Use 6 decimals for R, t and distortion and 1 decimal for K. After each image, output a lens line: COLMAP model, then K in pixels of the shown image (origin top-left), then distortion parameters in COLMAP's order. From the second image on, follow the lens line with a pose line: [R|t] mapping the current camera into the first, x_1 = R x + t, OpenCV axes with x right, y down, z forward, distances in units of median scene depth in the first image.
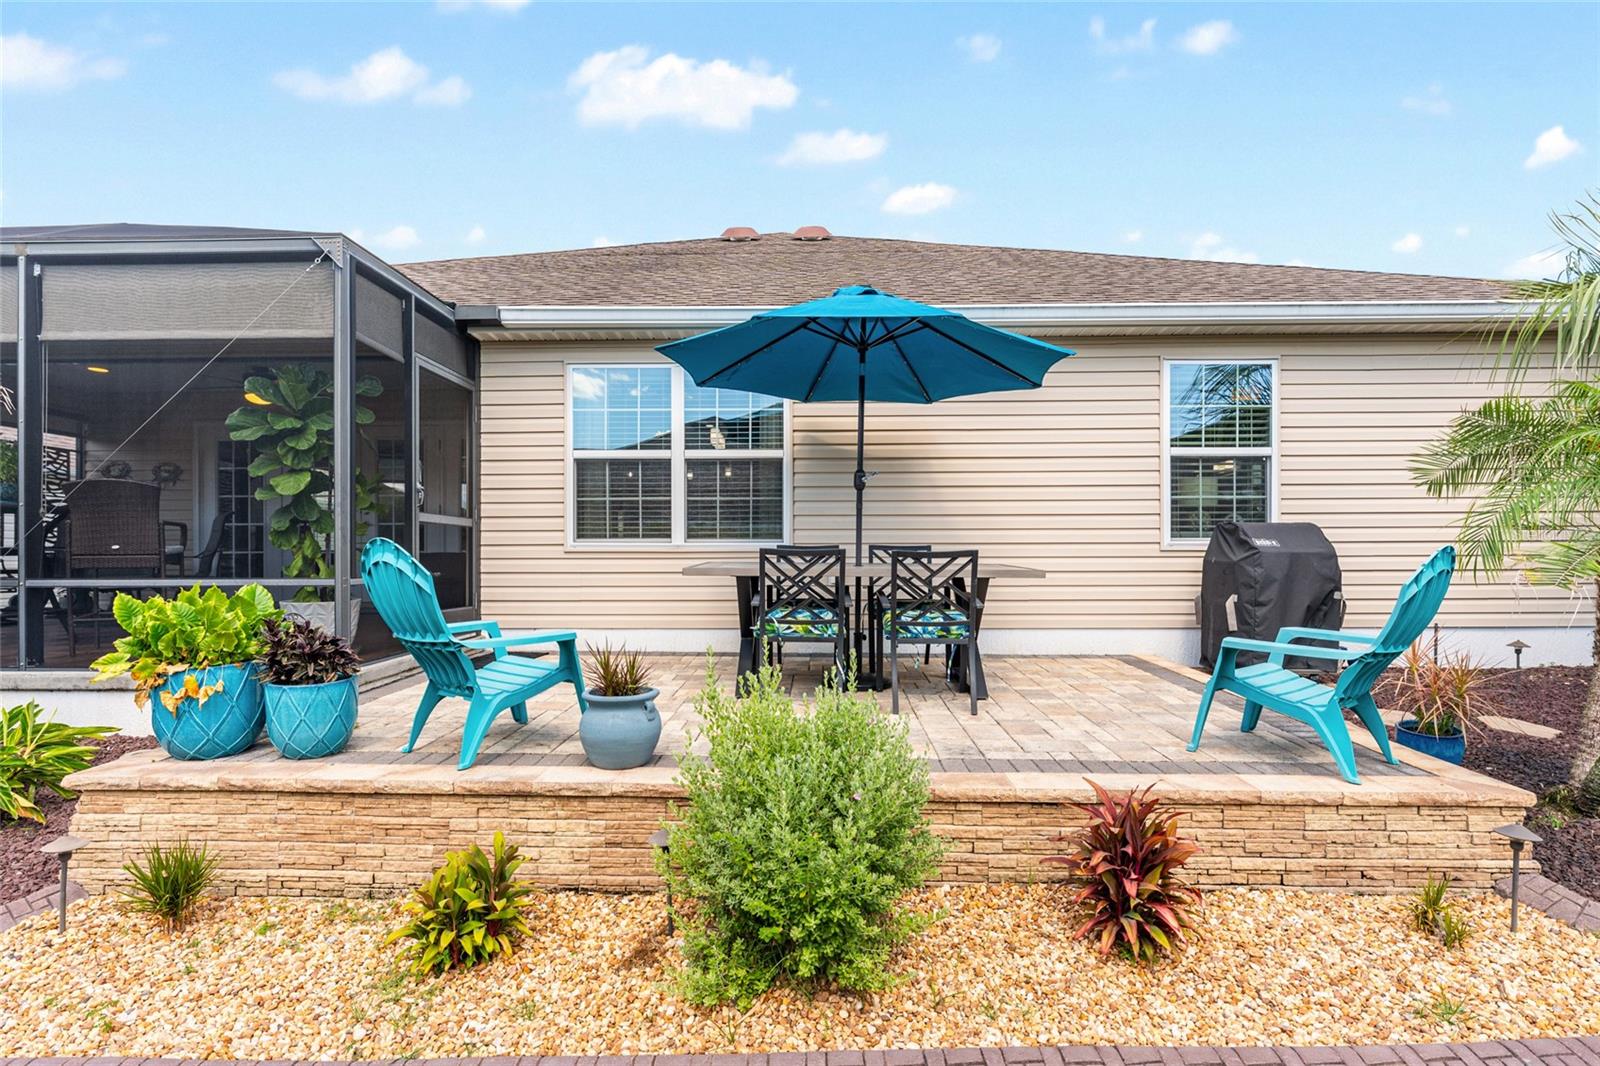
lens RADIAL K [[774.3, 0, 802.1], [0, 774.3, 553.0], [0, 0, 1]] dist [-0.002693, -0.000888]
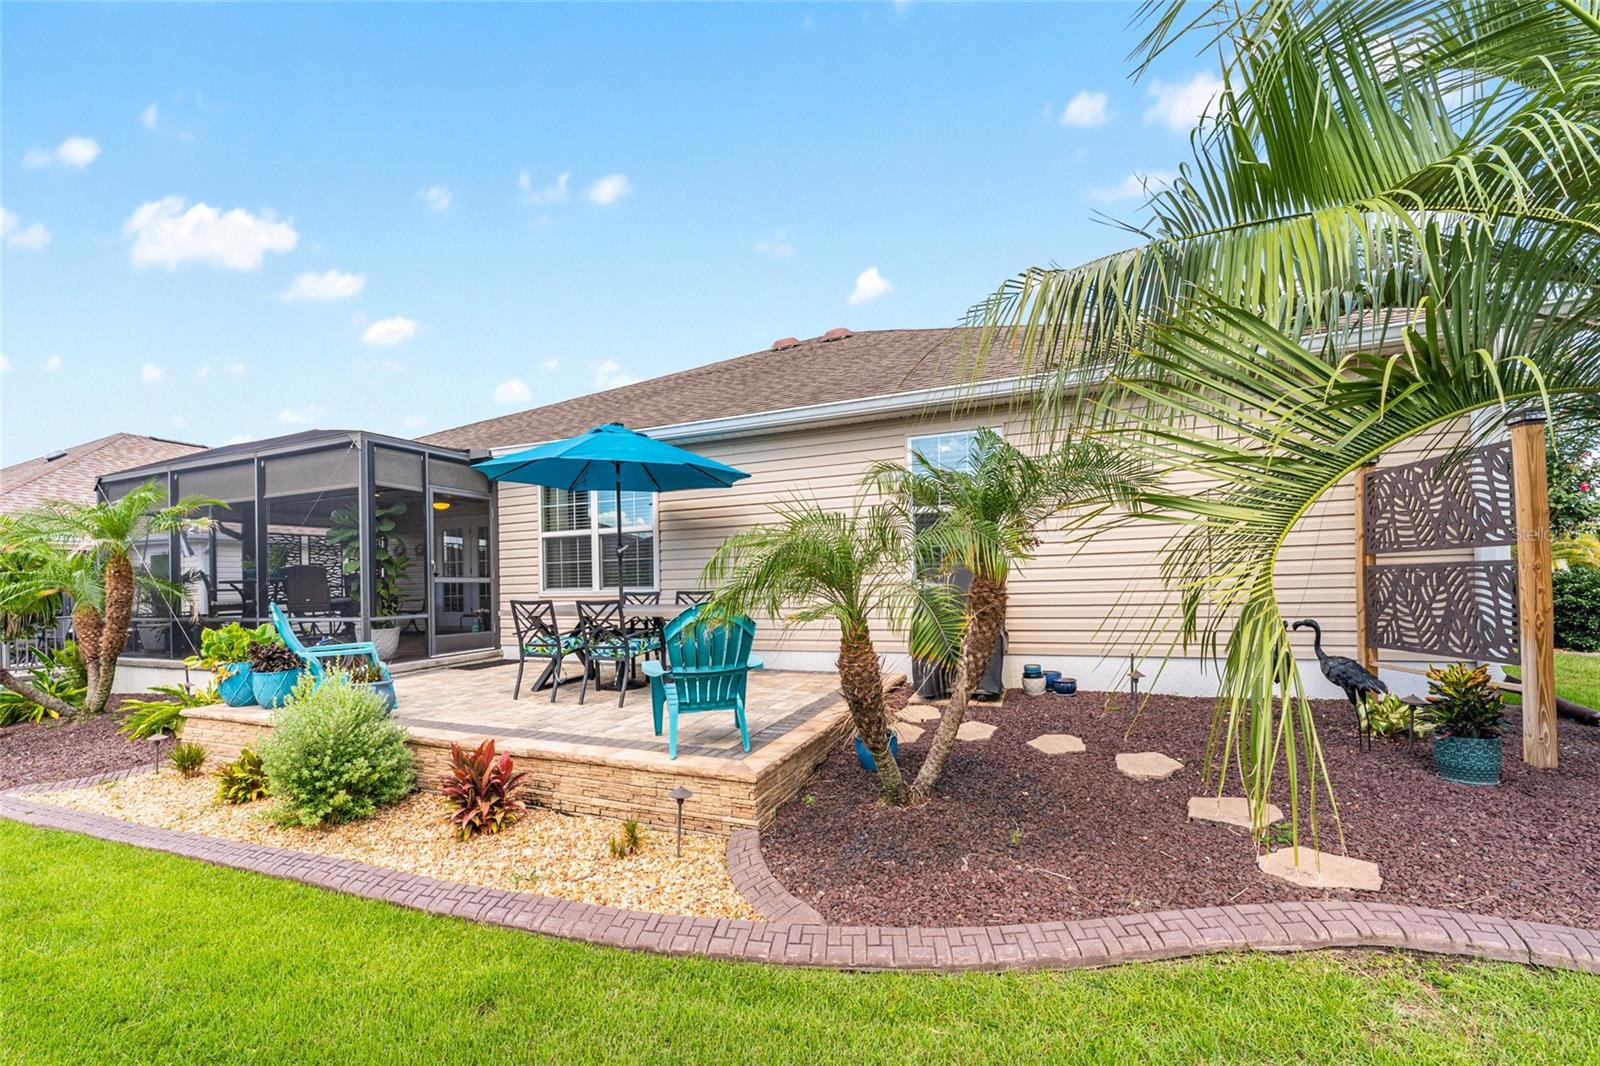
lens RADIAL K [[675.4, 0, 799.0], [0, 675.4, 573.6], [0, 0, 1]] dist [0.000337, 0.000054]
pose [[0.919635, -0.030468, -0.391590, 0.967734], [0.024021, 0.999483, -0.021355, -0.012224], [0.392038, 0.010232, 0.919892, -0.061330]]
